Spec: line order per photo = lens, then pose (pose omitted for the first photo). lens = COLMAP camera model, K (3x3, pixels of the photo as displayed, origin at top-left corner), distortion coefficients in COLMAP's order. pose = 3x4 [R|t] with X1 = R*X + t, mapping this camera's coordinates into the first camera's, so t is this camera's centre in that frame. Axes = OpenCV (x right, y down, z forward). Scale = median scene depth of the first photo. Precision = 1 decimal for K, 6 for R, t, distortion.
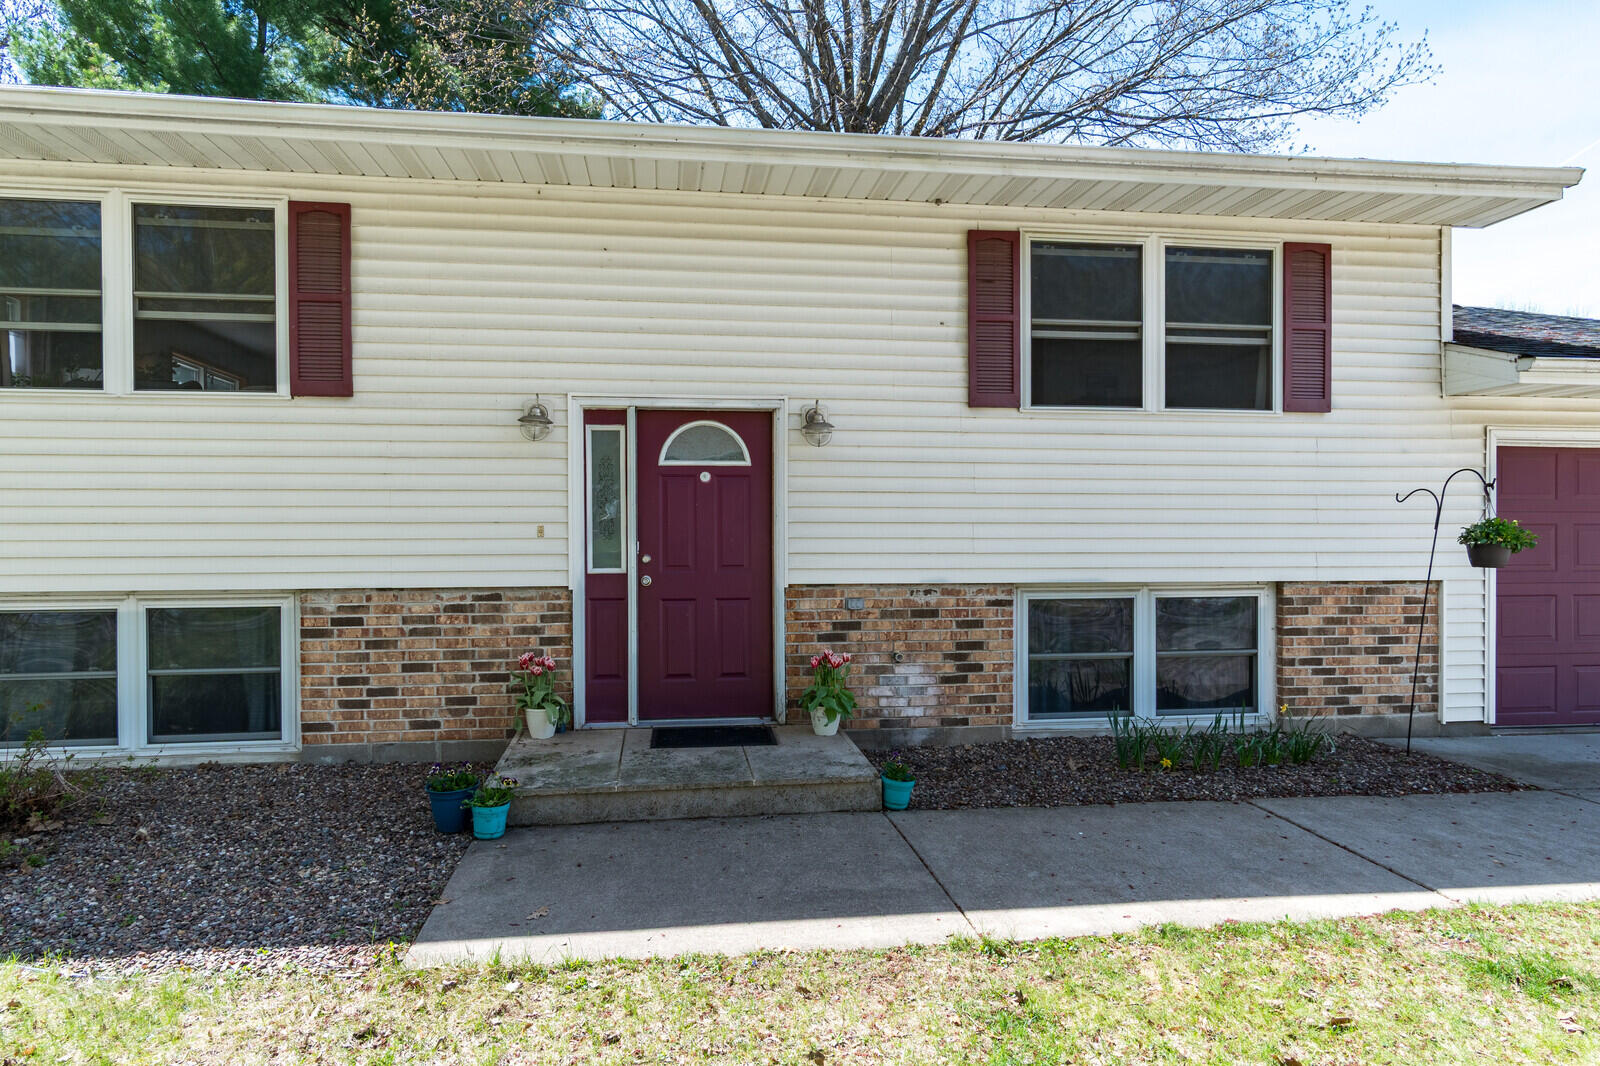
lens RADIAL K [[1891.0, 0, 800.4], [0, 1891.0, 543.4], [0, 0, 1]] dist [0.040885, 0.000000]
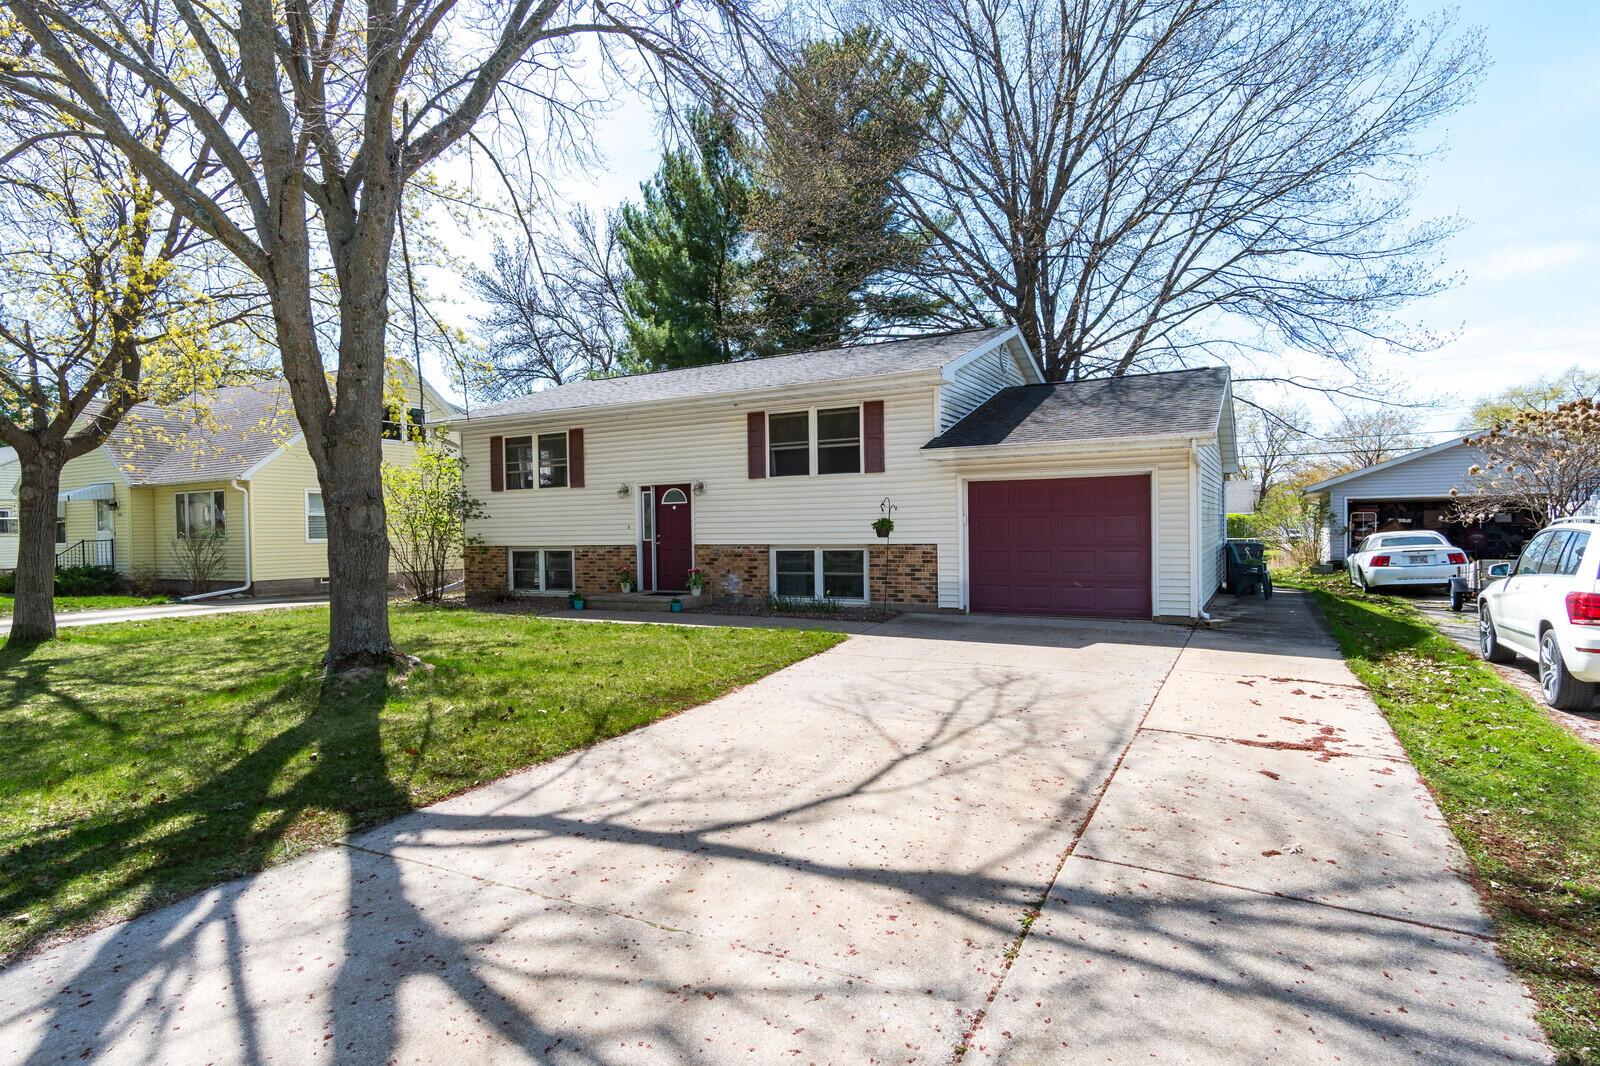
lens RADIAL K [[752.7, 0, 797.3], [0, 752.7, 528.4], [0, 0, 1]] dist [0.002495, 0.000107]
pose [[0.761377, -0.008760, -0.648250, 0.834869], [0.012957, 0.999915, 0.001705, -0.002740], [0.648179, -0.009698, 0.761426, 0.232479]]
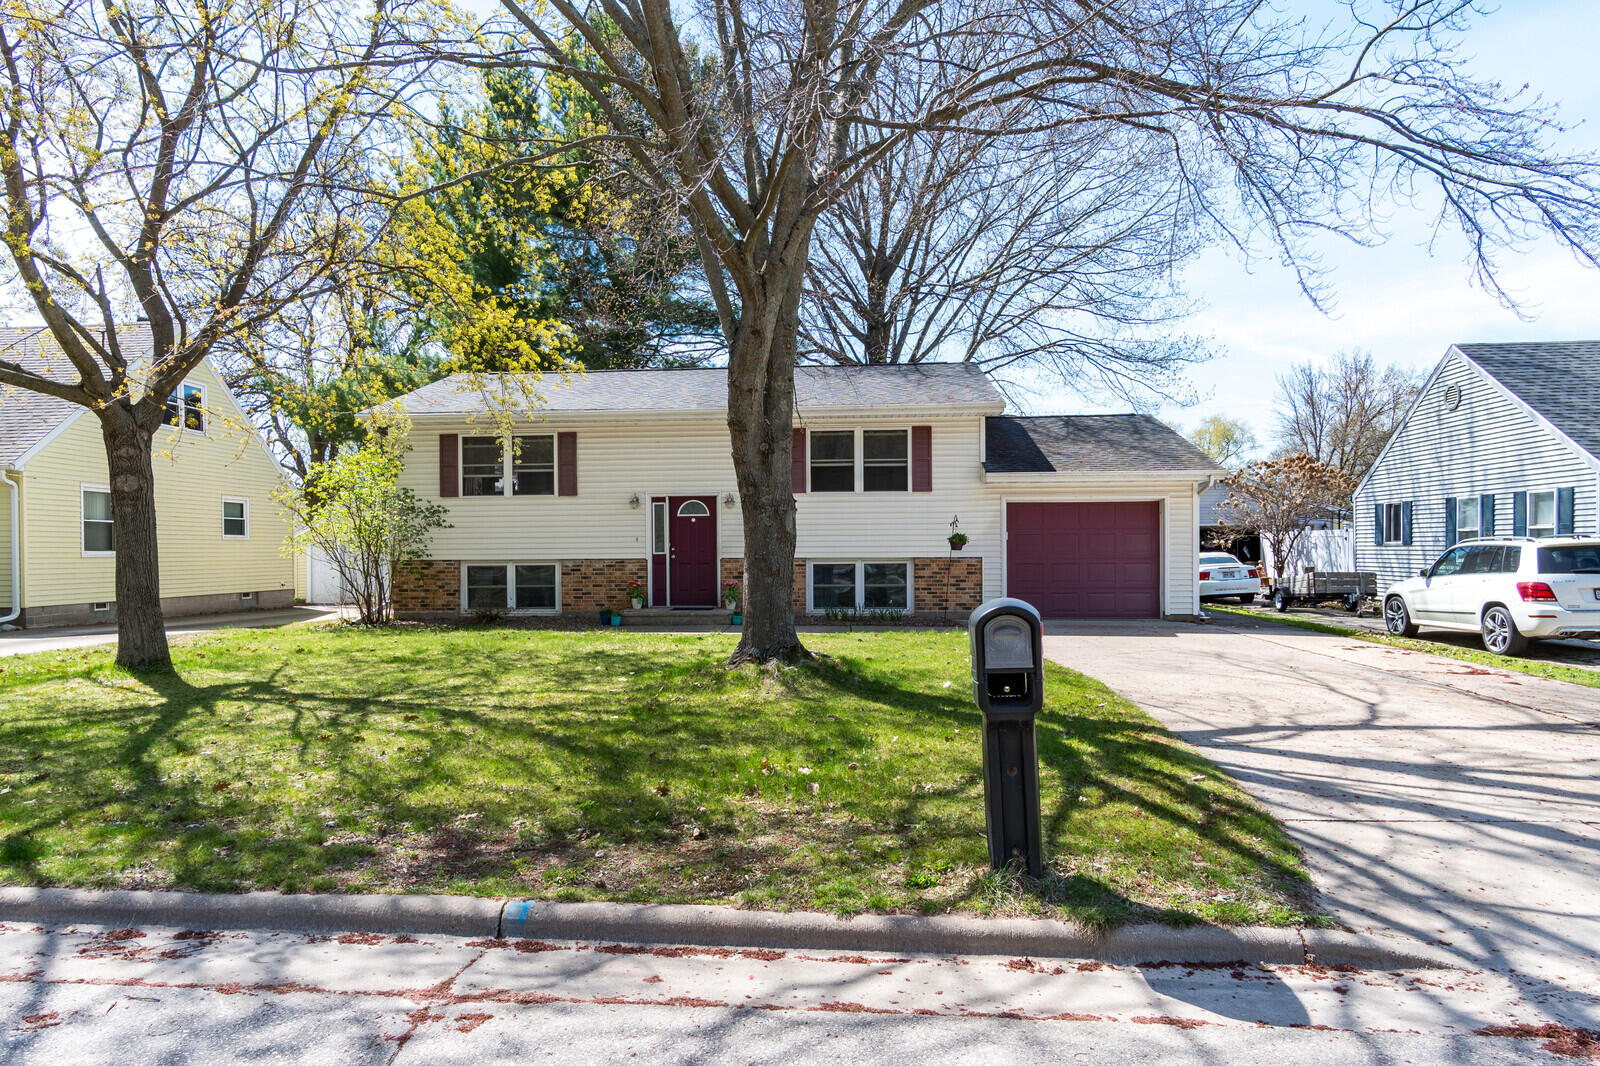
lens RADIAL K [[658.7, 0, 800.8], [0, 658.7, 525.7], [0, 0, 1]] dist [-0.004441, -0.000281]
pose [[0.951639, -0.011083, -0.307017, 0.399974], [0.003694, 0.999690, -0.024638, -0.001669], [0.307195, 0.022312, 0.951385, 0.105386]]
